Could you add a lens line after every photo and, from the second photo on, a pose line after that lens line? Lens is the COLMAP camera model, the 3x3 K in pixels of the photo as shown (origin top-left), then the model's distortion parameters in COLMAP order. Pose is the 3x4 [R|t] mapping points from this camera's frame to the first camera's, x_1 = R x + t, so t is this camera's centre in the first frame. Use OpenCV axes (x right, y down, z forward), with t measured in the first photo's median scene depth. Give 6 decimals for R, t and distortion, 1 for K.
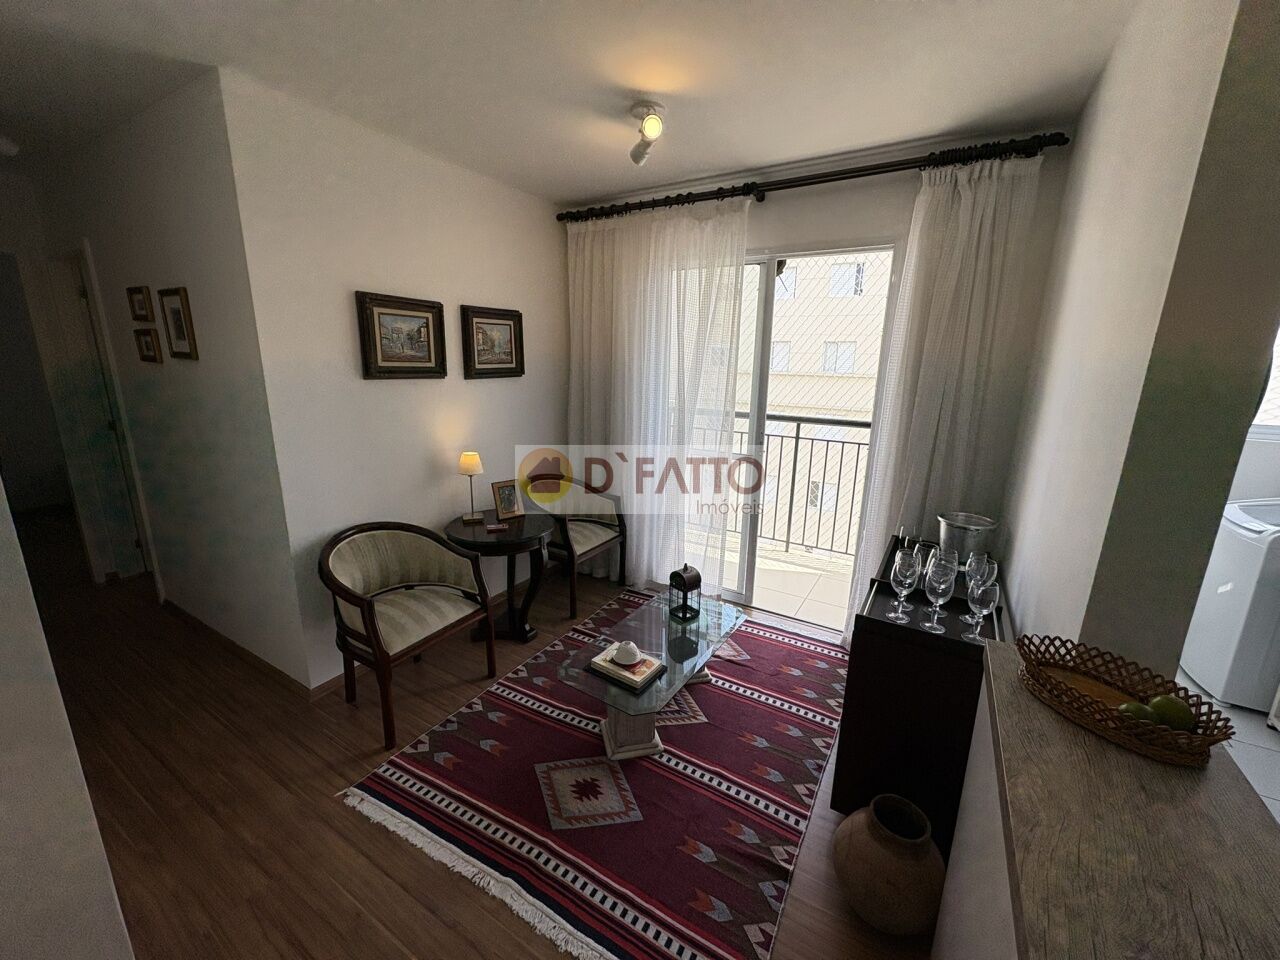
lens RADIAL K [[508.8, 0, 635.8], [0, 508.8, 477.3], [0, 0, 1]] dist [0.002646, 0.000319]
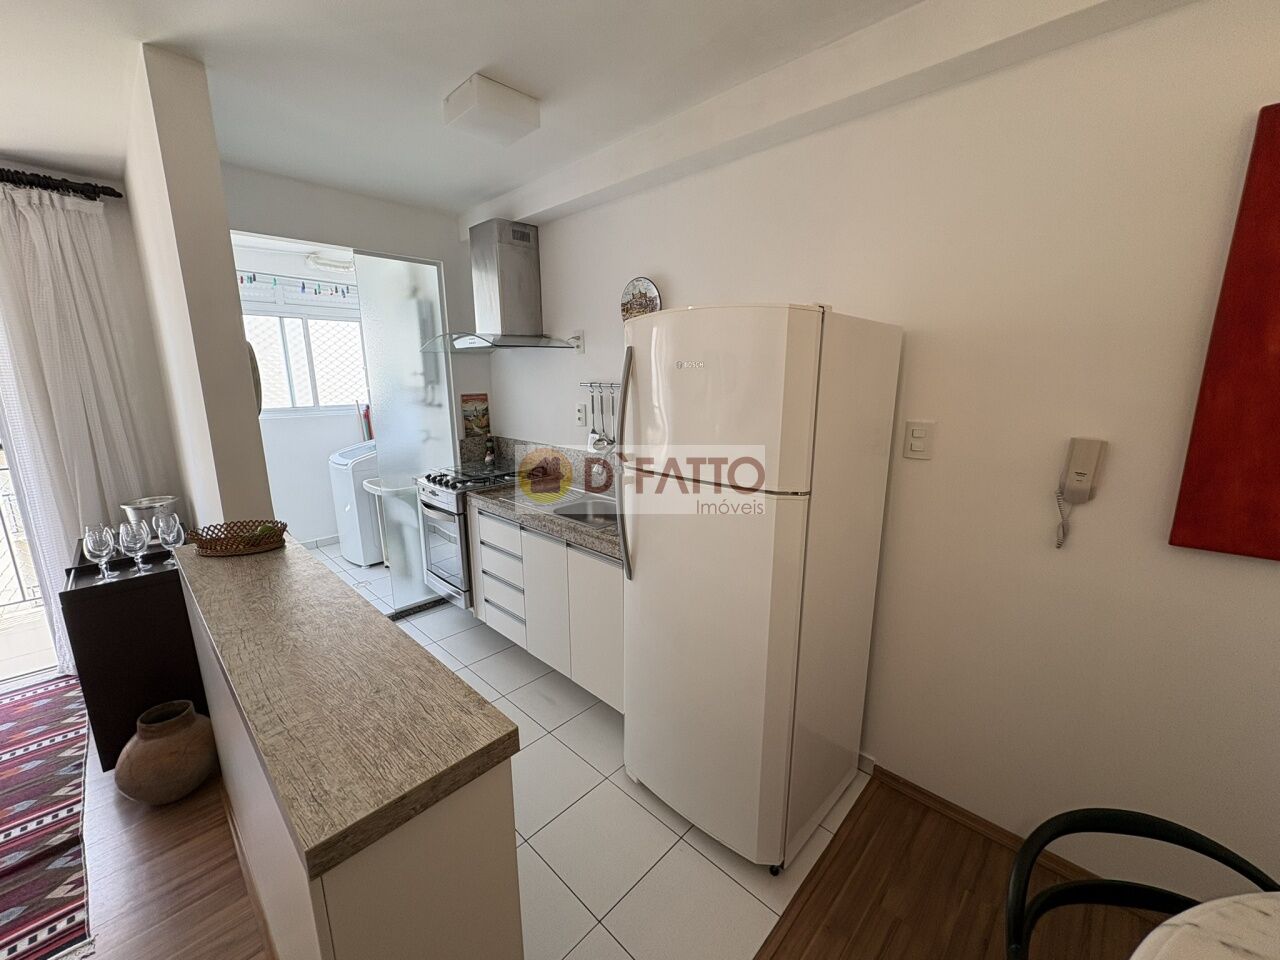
lens RADIAL K [[508.8, 0, 642.4], [0, 508.8, 480.4], [0, 0, 1]] dist [0.002646, 0.000319]
pose [[0.222850, -0.220715, 0.949538, -0.282981], [0.229972, 0.958444, 0.168812, 0.128284], [-0.947339, 0.180747, 0.264348, -0.538366]]
